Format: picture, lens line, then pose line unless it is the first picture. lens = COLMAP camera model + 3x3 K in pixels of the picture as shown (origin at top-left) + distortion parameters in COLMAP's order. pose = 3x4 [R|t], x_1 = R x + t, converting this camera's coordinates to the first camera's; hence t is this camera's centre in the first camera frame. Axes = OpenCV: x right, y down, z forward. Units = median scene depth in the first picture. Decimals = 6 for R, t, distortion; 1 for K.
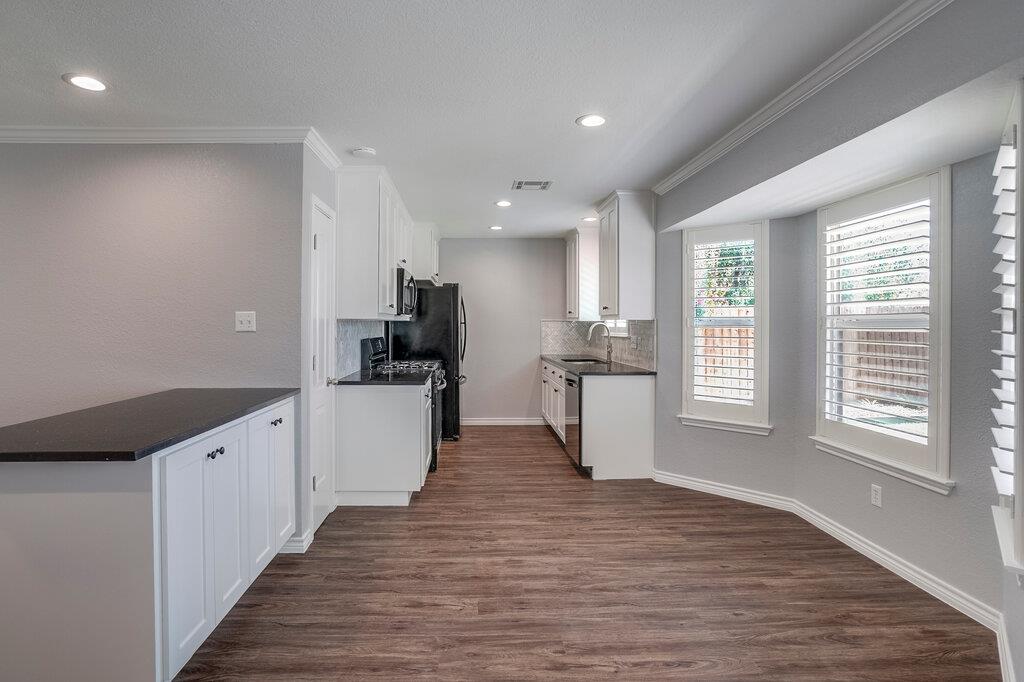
lens RADIAL K [[511.1, 0, 483.8], [0, 511.1, 328.2], [0, 0, 1]] dist [-0.025715, 0.002645]
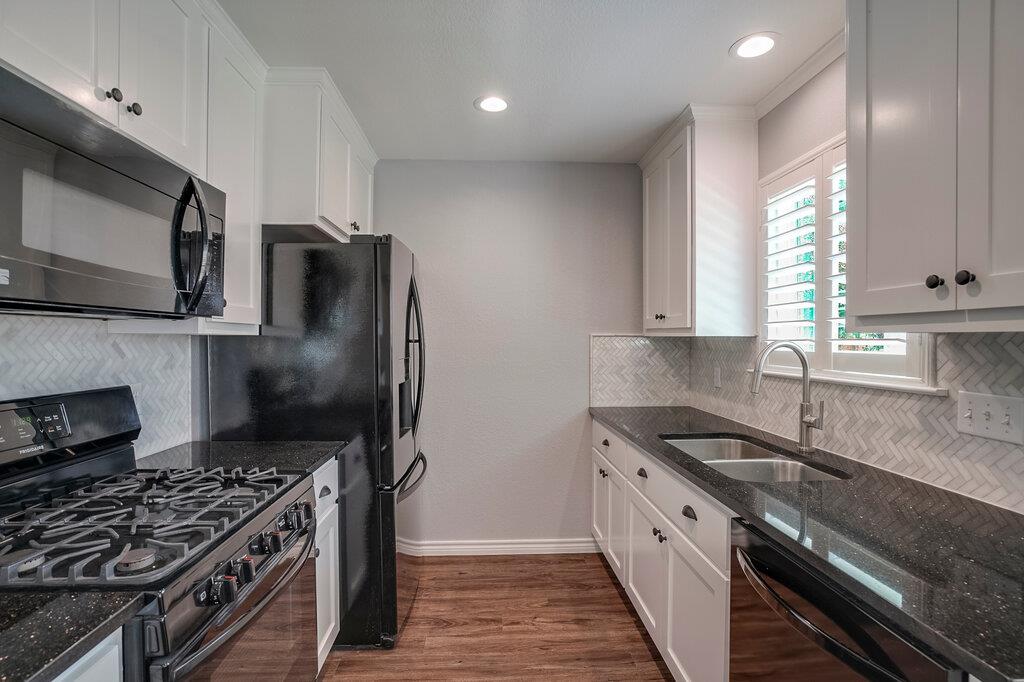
lens RADIAL K [[478.3, 0, 509.3], [0, 478.3, 343.7], [0, 0, 1]] dist [-0.049190, 0.015673]
pose [[0.999461, 0.002422, 0.032748, 0.049053], [-0.002498, 0.999994, 0.002286, -0.017154], [-0.032742, -0.002366, 0.999461, 1.234067]]
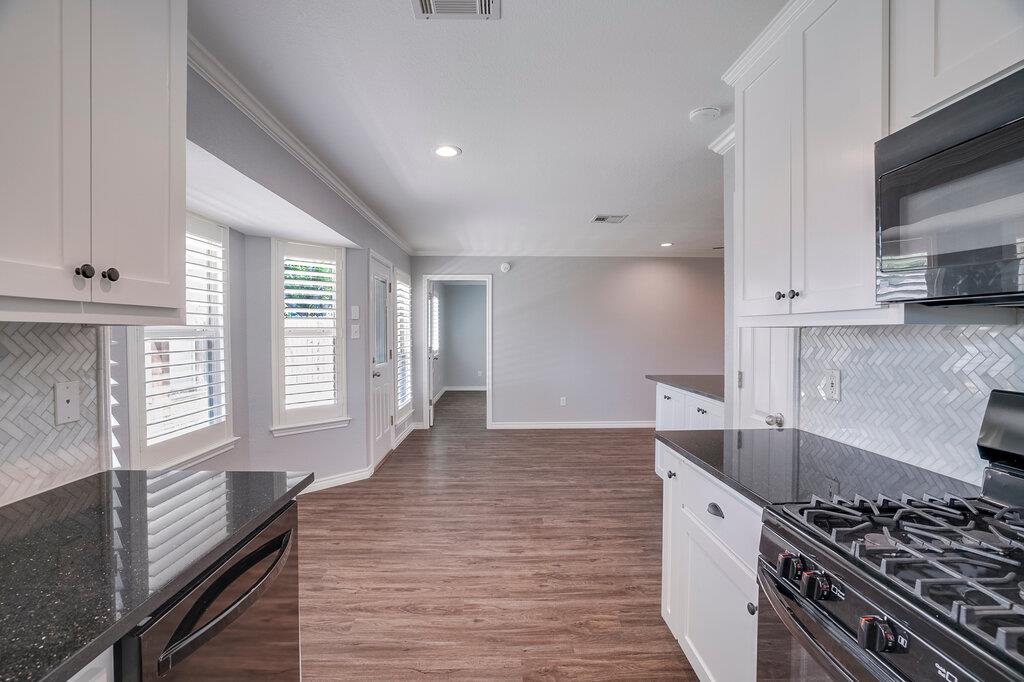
lens RADIAL K [[478.3, 0, 515.9], [0, 478.3, 338.9], [0, 0, 1]] dist [-0.049190, 0.015673]
pose [[-0.999917, -0.002755, -0.012612, 0.069874], [-0.003077, 0.999667, 0.025603, -0.025806], [0.012538, 0.025640, -0.999593, 1.895909]]
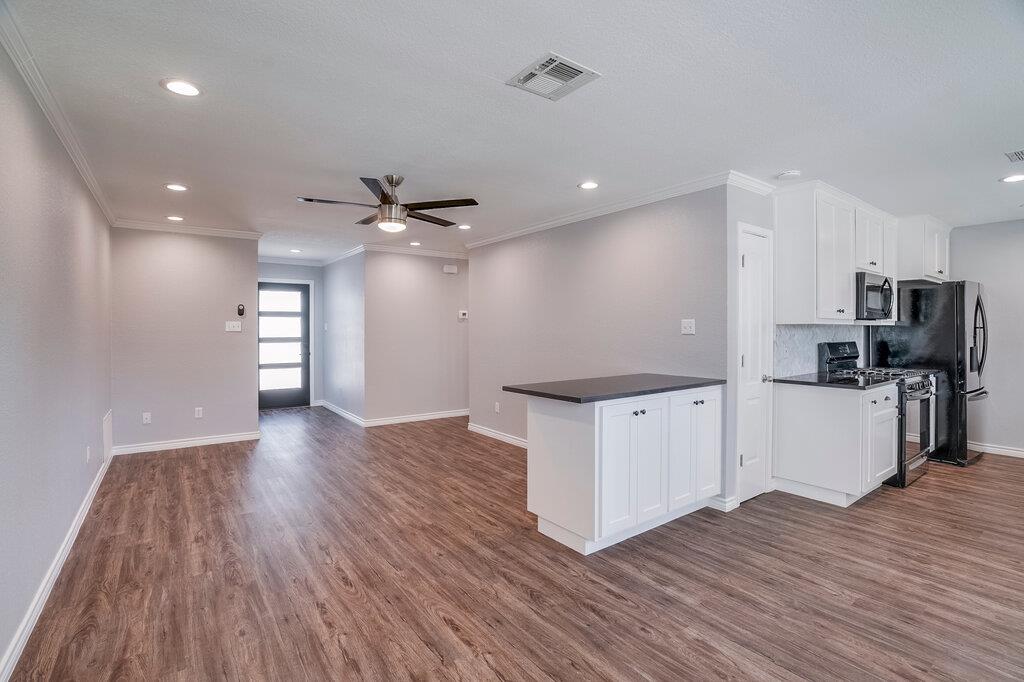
lens RADIAL K [[478.3, 0, 510.8], [0, 478.3, 333.0], [0, 0, 1]] dist [-0.049190, 0.015673]
pose [[0.569494, 0.004317, -0.821984, 0.286481], [-0.004550, 0.999987, 0.002099, 0.002584], [0.821983, 0.002545, 0.569506, -0.095106]]
